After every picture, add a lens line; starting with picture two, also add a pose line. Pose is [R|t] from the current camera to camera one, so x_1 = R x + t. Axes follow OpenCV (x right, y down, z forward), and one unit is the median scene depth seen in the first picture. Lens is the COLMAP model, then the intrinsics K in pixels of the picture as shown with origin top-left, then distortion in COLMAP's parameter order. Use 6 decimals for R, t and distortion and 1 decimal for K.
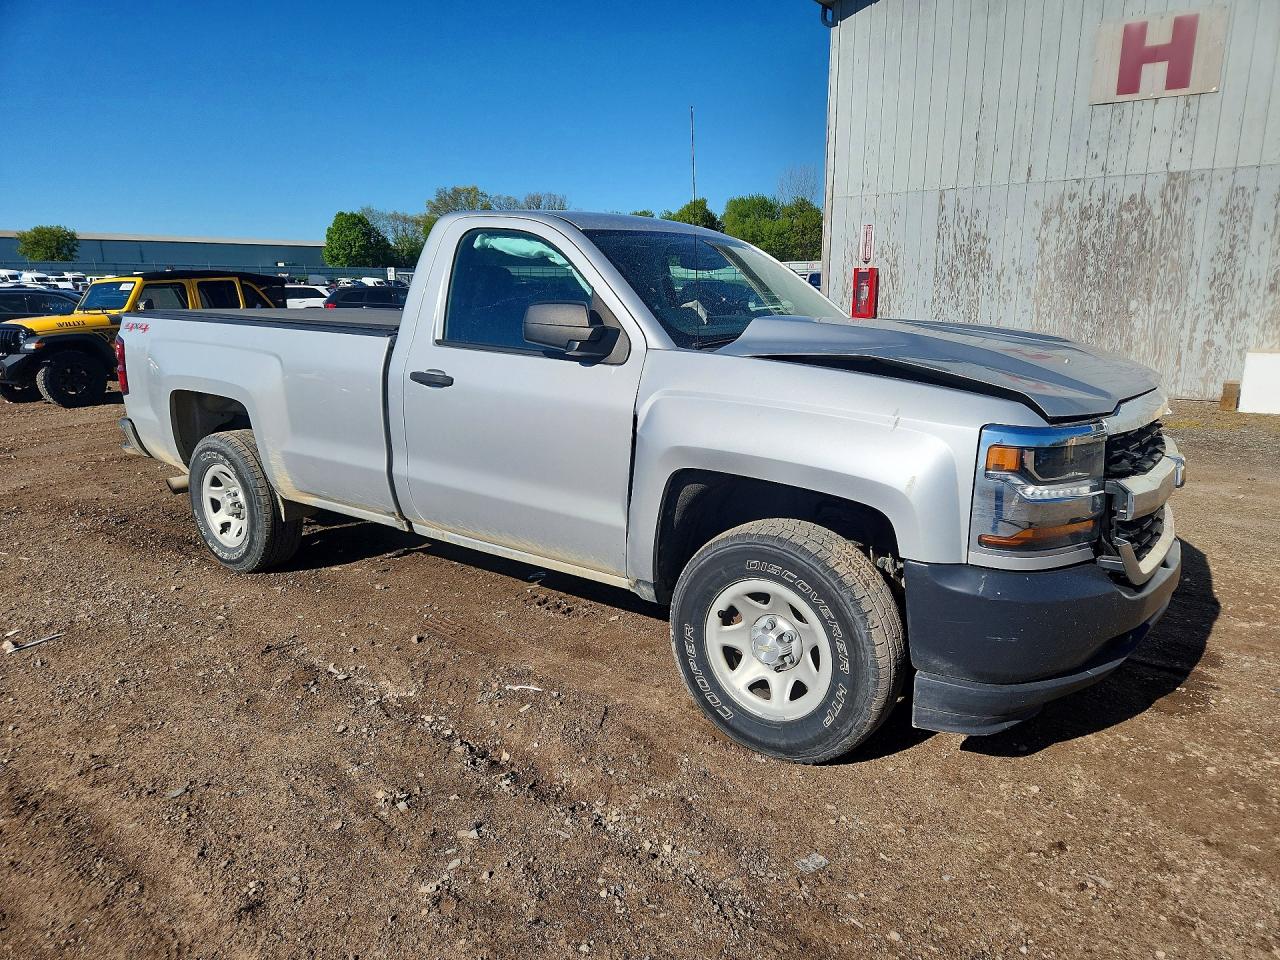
lens RADIAL K [[897.4, 0, 629.2], [0, 897.4, 493.1], [0, 0, 1]] dist [-0.026436, -0.019027]
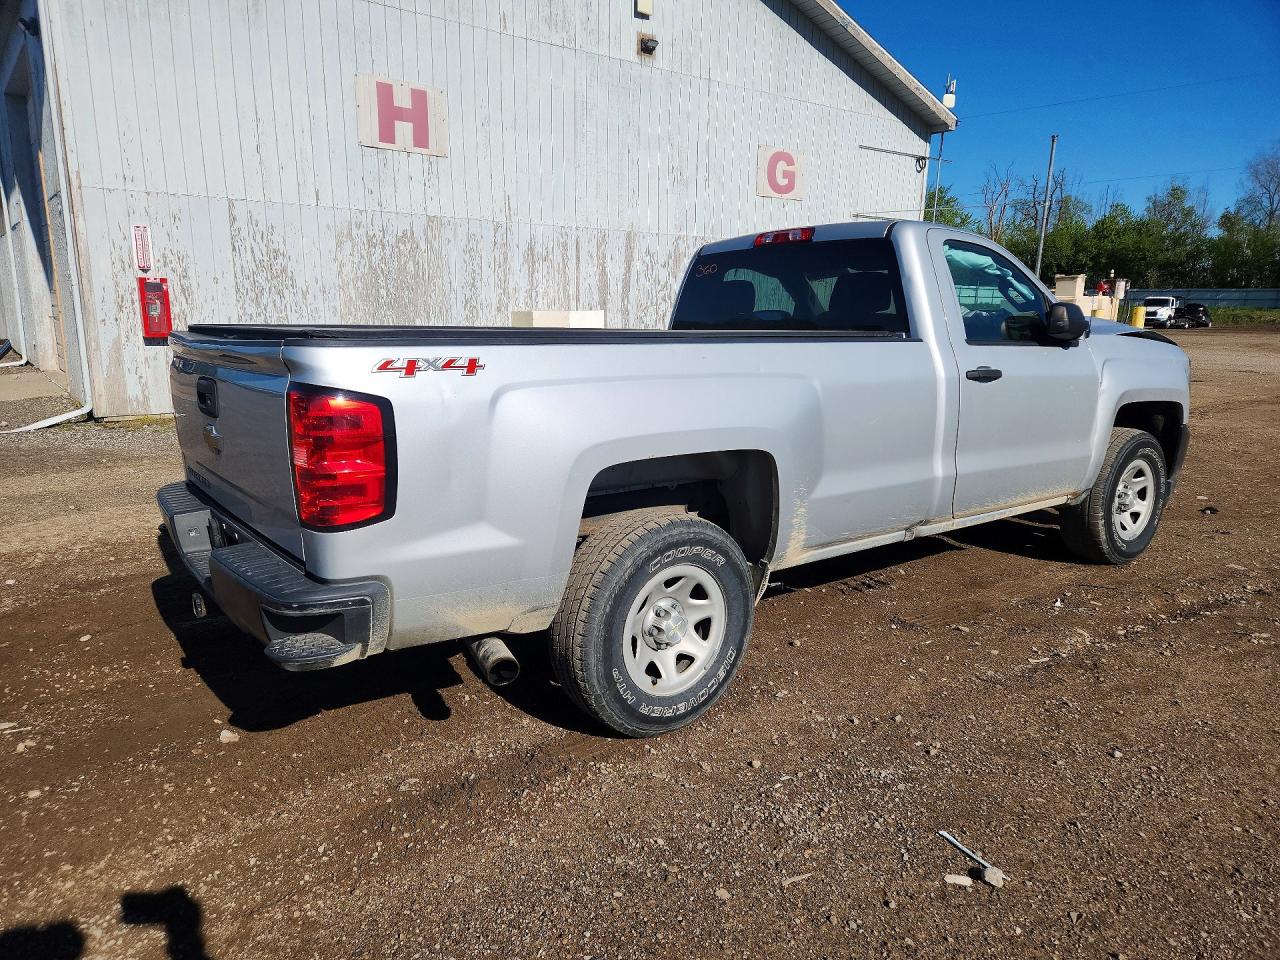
lens RADIAL K [[897.4, 0, 634.8], [0, 897.4, 466.6], [0, 0, 1]] dist [-0.026436, -0.019027]
pose [[0.192037, -0.140218, 0.971319, -0.558834], [0.199613, 0.974632, 0.101232, -0.086548], [-0.960873, 0.174448, 0.215154, 0.489352]]
